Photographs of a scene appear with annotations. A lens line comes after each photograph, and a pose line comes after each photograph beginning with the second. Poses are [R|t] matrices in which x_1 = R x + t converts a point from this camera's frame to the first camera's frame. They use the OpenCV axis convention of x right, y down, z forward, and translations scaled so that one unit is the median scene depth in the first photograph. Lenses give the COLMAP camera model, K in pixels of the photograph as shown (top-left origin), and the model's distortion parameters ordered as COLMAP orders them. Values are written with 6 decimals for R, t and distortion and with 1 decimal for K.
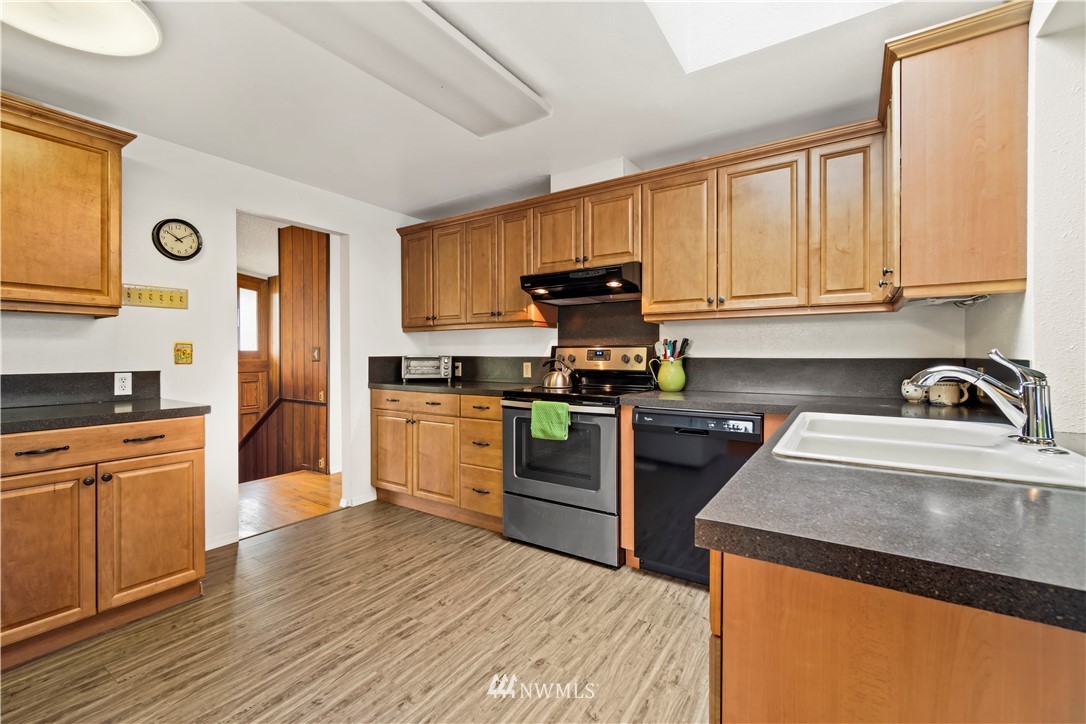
lens RADIAL K [[467.2, 0, 539.2], [0, 467.2, 354.8], [0, 0, 1]] dist [0.003014, -0.000026]
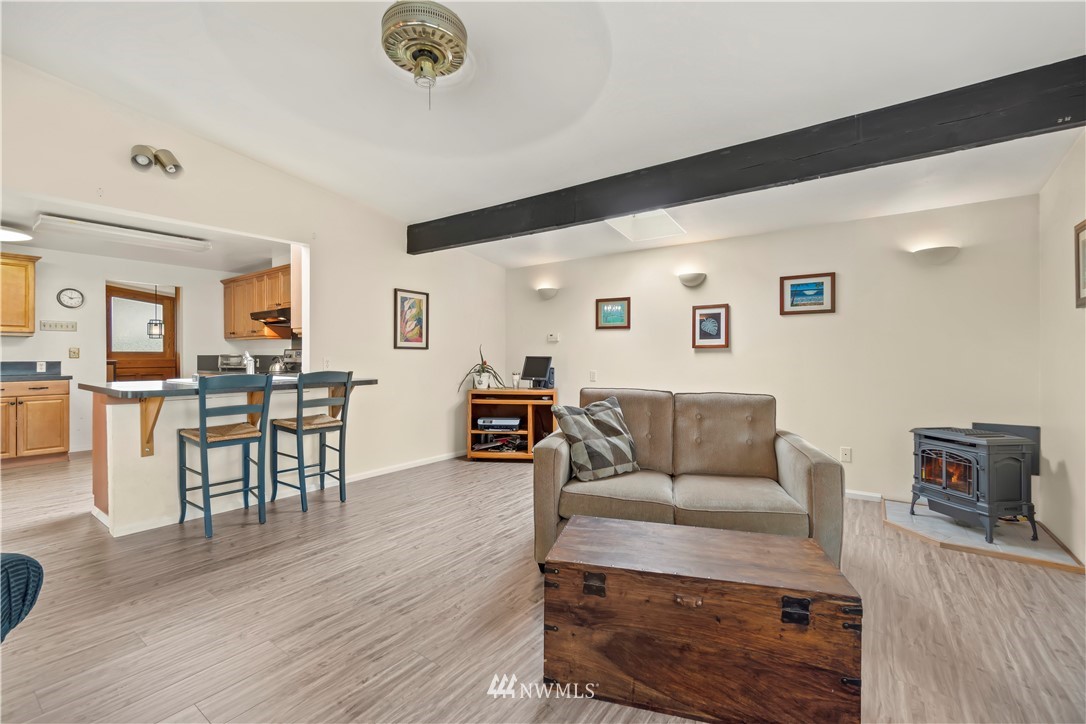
lens RADIAL K [[467.2, 0, 538.0], [0, 467.2, 362.1], [0, 0, 1]] dist [0.003014, -0.000026]
pose [[0.998031, 0.004117, -0.062581, 1.455109], [-0.003132, 0.999870, 0.015840, -0.002588], [0.062638, -0.015613, 0.997914, -0.968089]]
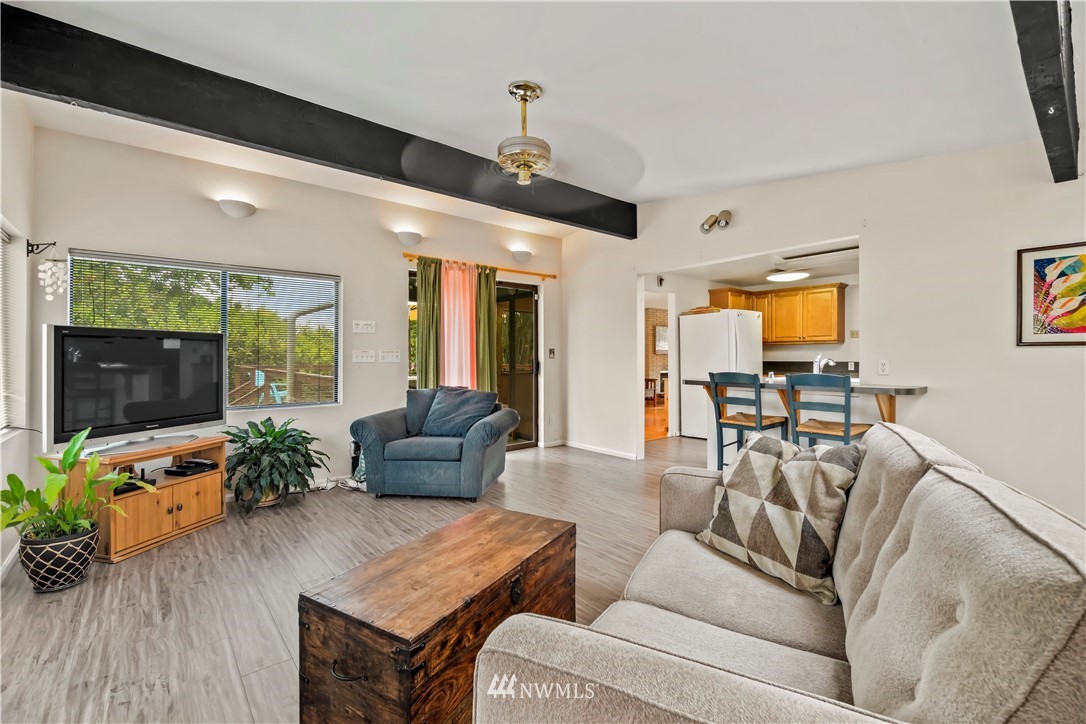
lens RADIAL K [[467.2, 0, 535.5], [0, 467.2, 358.9], [0, 0, 1]] dist [0.003014, -0.000026]
pose [[-0.308044, 0.005816, -0.951354, 2.245740], [0.006624, 0.999970, 0.003968, -0.004399], [0.951349, -0.005079, -0.308074, 0.040236]]
